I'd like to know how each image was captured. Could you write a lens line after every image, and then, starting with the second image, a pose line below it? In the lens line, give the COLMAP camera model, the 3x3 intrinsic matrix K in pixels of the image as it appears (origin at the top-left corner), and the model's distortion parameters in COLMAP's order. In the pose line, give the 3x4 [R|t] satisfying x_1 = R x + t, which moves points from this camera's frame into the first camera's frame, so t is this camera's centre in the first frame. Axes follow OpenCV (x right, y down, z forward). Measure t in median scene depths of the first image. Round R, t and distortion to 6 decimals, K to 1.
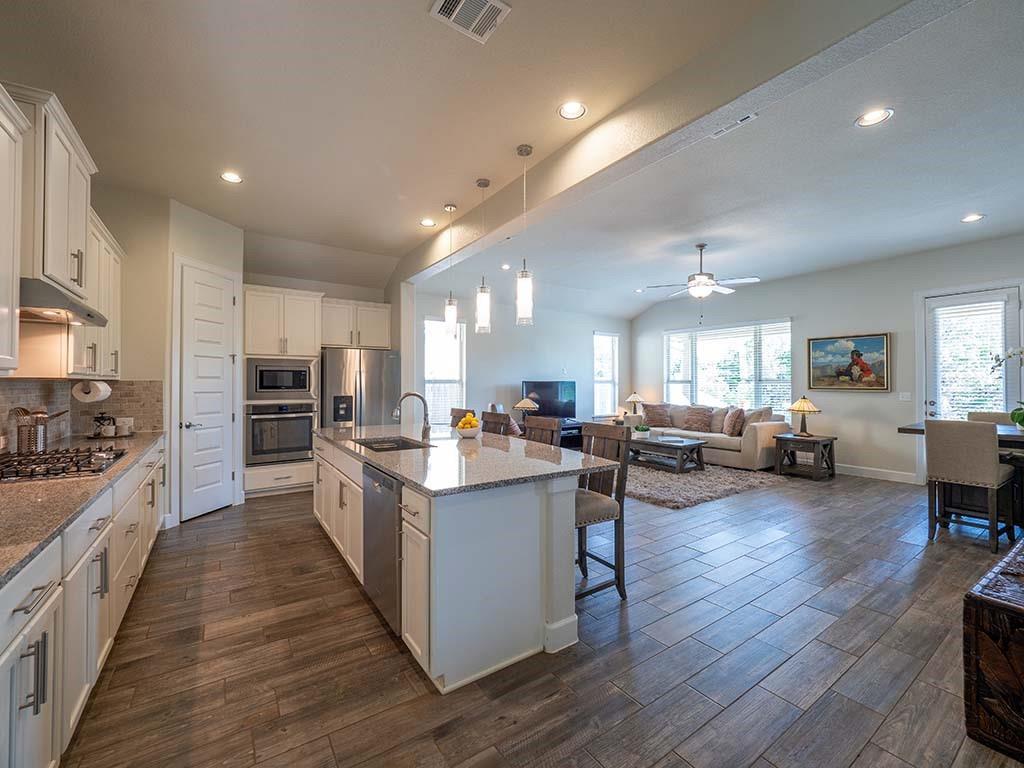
lens RADIAL K [[427.4, 0, 512.3], [0, 427.4, 381.0], [0, 0, 1]] dist [-0.004226, -0.001383]
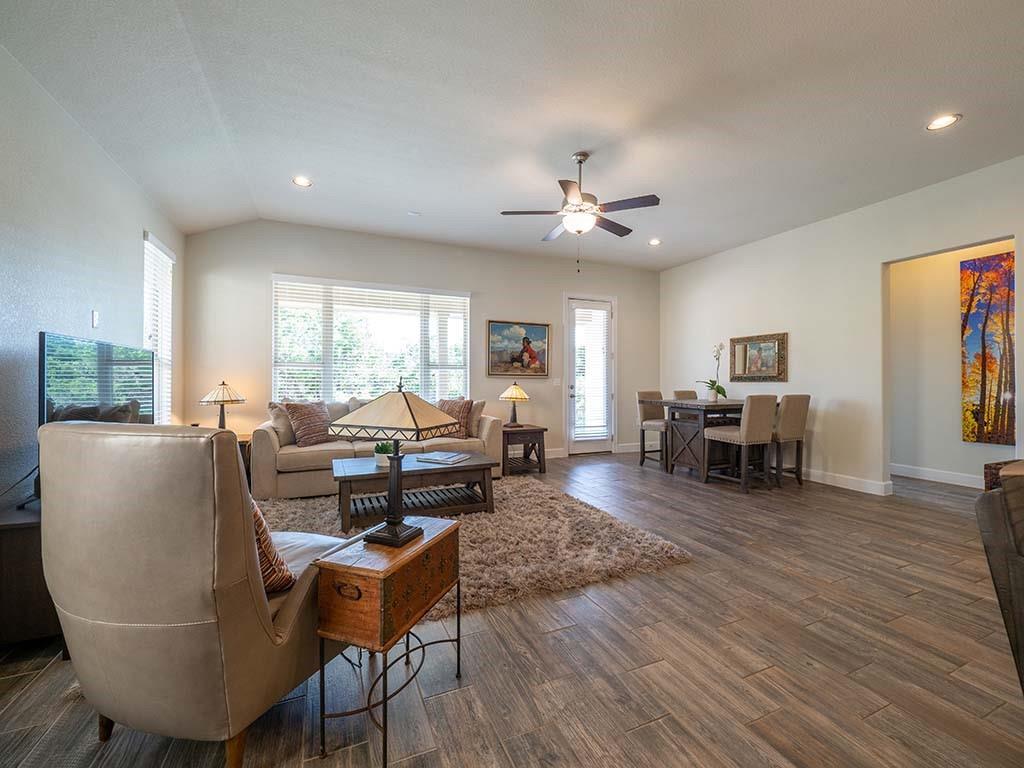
lens RADIAL K [[427.4, 0, 511.7], [0, 427.4, 382.5], [0, 0, 1]] dist [-0.004226, -0.001383]
pose [[0.189911, -0.001724, 0.981800, -0.253664], [-0.008140, 0.999961, 0.003331, 0.040644], [-0.981768, -0.008625, 0.189890, 1.043466]]
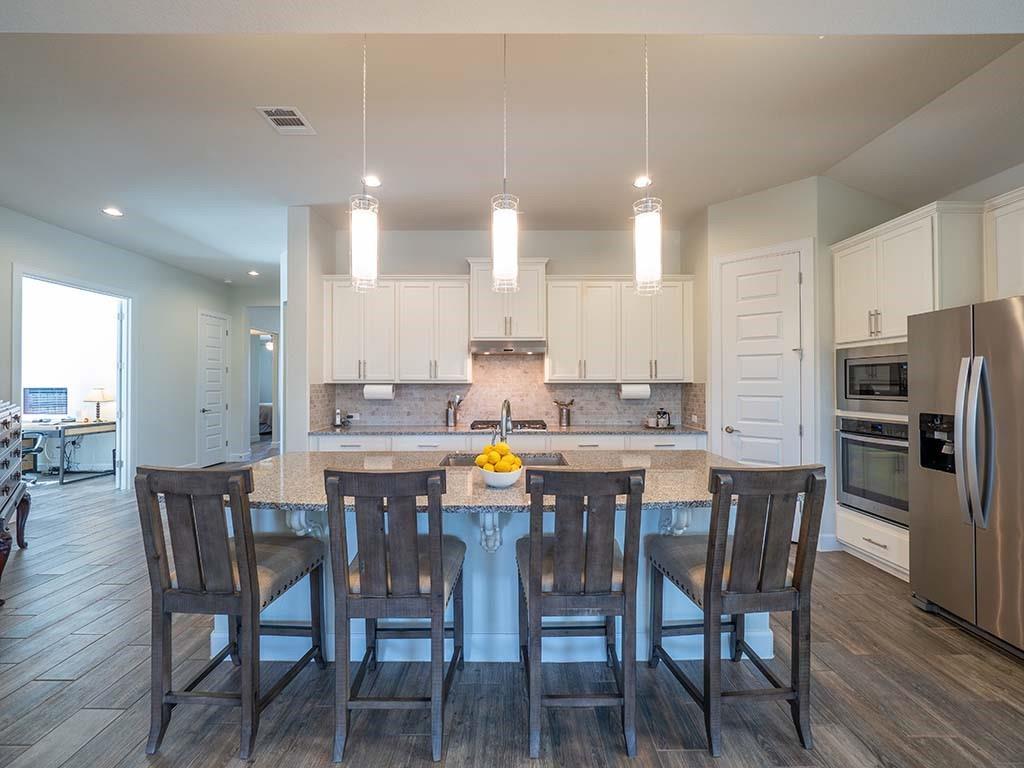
lens RADIAL K [[427.4, 0, 515.3], [0, 427.4, 380.2], [0, 0, 1]] dist [-0.004226, -0.001383]
pose [[-0.555695, -0.006327, -0.831362, 0.249390], [0.006942, 0.999901, -0.012249, 0.001470], [0.831357, -0.012578, -0.555596, 0.938758]]
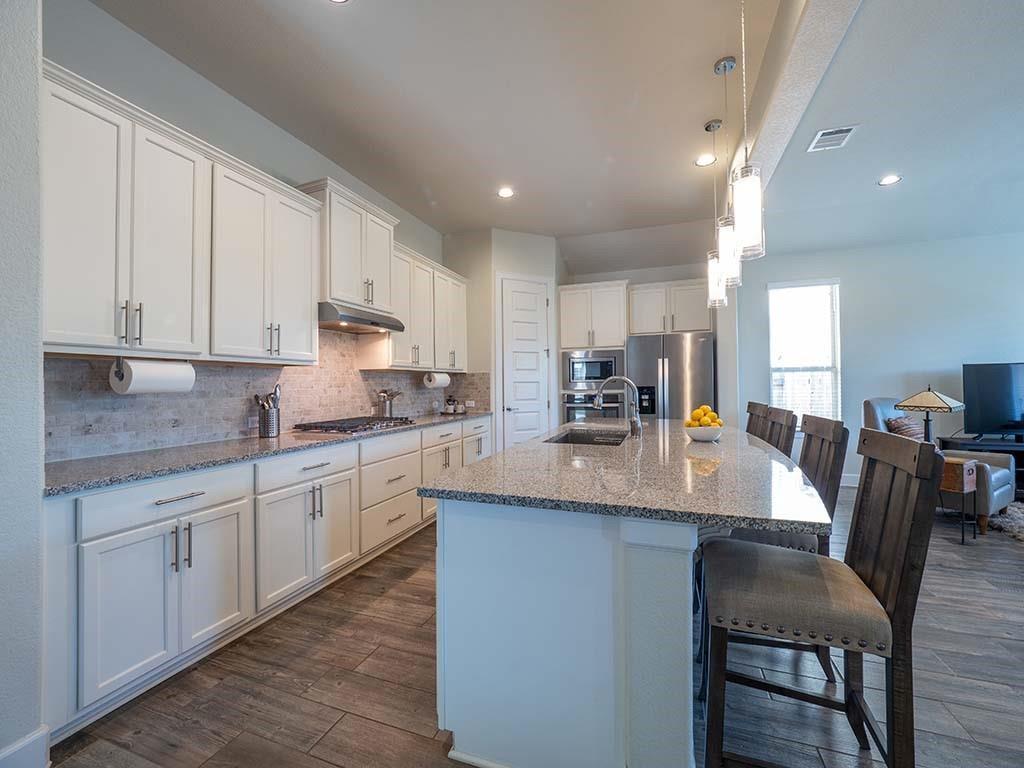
lens RADIAL K [[427.4, 0, 514.5], [0, 427.4, 379.9], [0, 0, 1]] dist [-0.004226, -0.001383]
pose [[0.589966, -0.014549, -0.807297, 0.197402], [0.016460, 0.999847, -0.005990, 0.023272], [0.807260, -0.009754, 0.590115, 0.241645]]
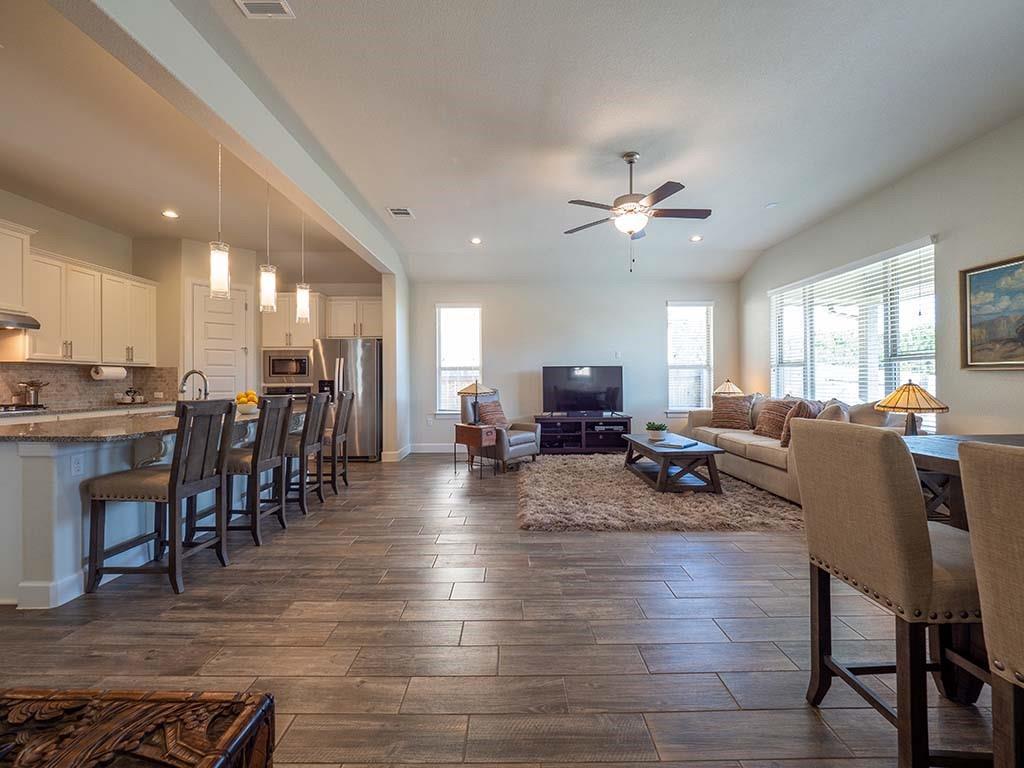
lens RADIAL K [[427.4, 0, 511.9], [0, 427.4, 378.5], [0, 0, 1]] dist [-0.004226, -0.001383]
pose [[0.826733, -0.006613, -0.562555, 0.711685], [0.008841, 0.999960, 0.001238, 0.036004], [0.562525, -0.005997, 0.826759, 0.352854]]
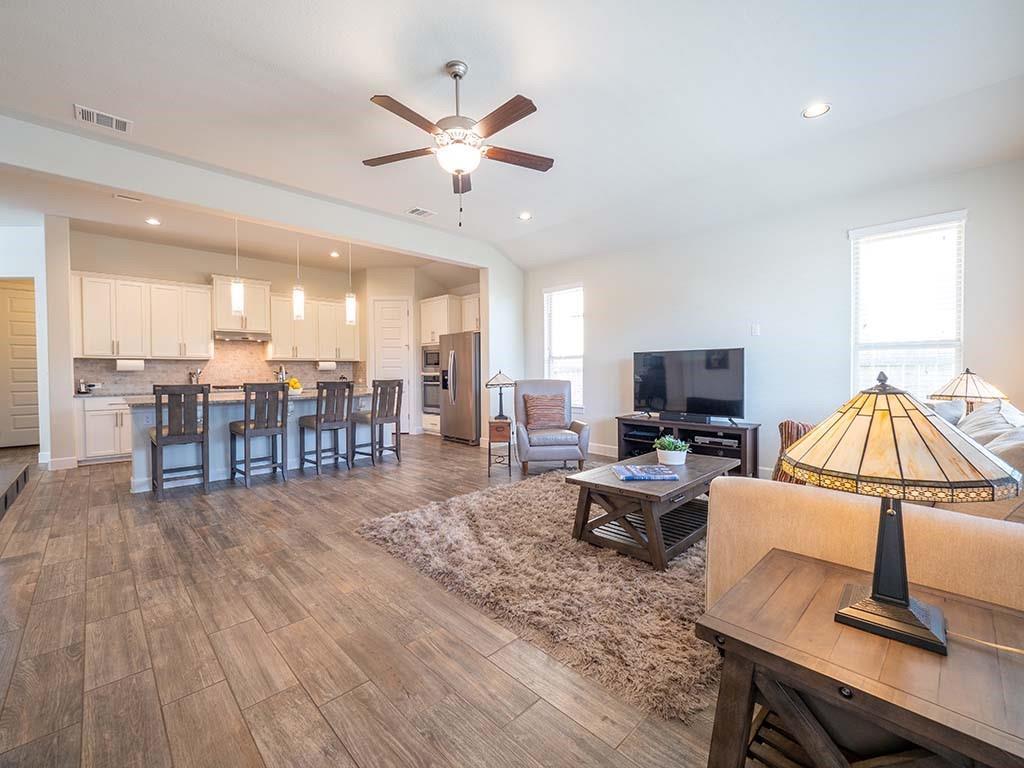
lens RADIAL K [[427.4, 0, 515.1], [0, 427.4, 382.7], [0, 0, 1]] dist [-0.004226, -0.001383]
pose [[0.183664, 0.027371, -0.982608, 1.018595], [0.012625, 0.999464, 0.030200, 0.039295], [0.982908, -0.017952, 0.183220, 1.036033]]
